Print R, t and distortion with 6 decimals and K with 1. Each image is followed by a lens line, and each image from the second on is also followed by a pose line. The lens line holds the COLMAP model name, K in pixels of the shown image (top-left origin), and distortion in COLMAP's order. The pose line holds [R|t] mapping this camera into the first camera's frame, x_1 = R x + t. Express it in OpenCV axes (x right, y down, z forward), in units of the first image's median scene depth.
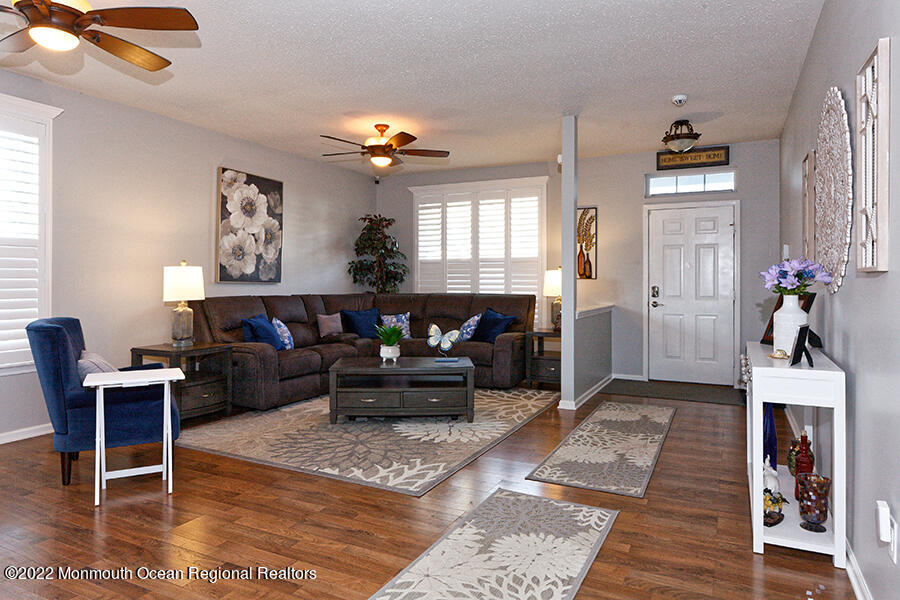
lens RADIAL K [[575.7, 0, 472.4], [0, 575.7, 279.8], [0, 0, 1]] dist [-0.010810, -0.000101]
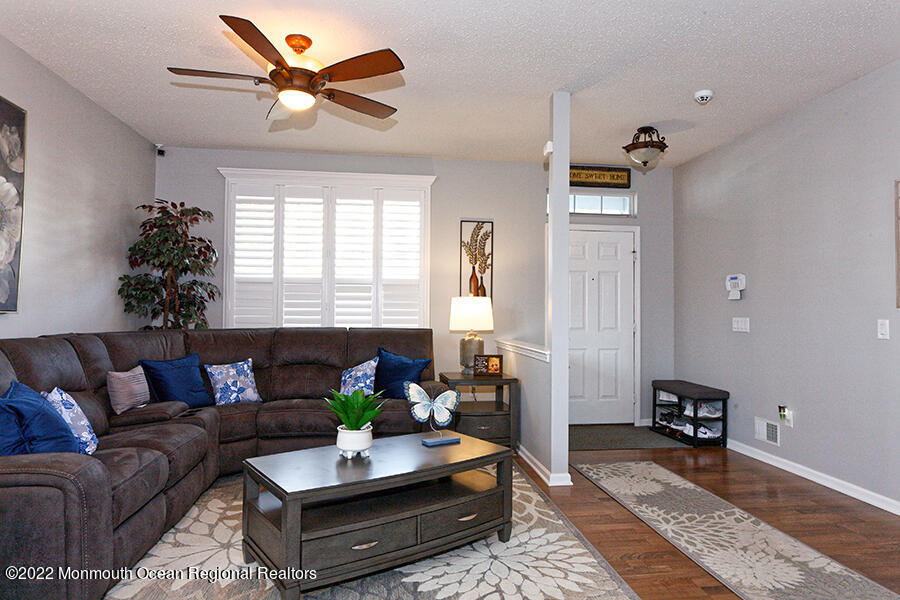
lens RADIAL K [[546.5, 0, 450.0], [0, 546.5, 300.0], [0, 0, 1]] dist [-0.008995, 0.001160]
pose [[0.834530, 0.015484, 0.550745, -0.264431], [-0.007325, 0.999828, -0.017010, 0.000245], [-0.550914, 0.010162, 0.834500, 0.378988]]
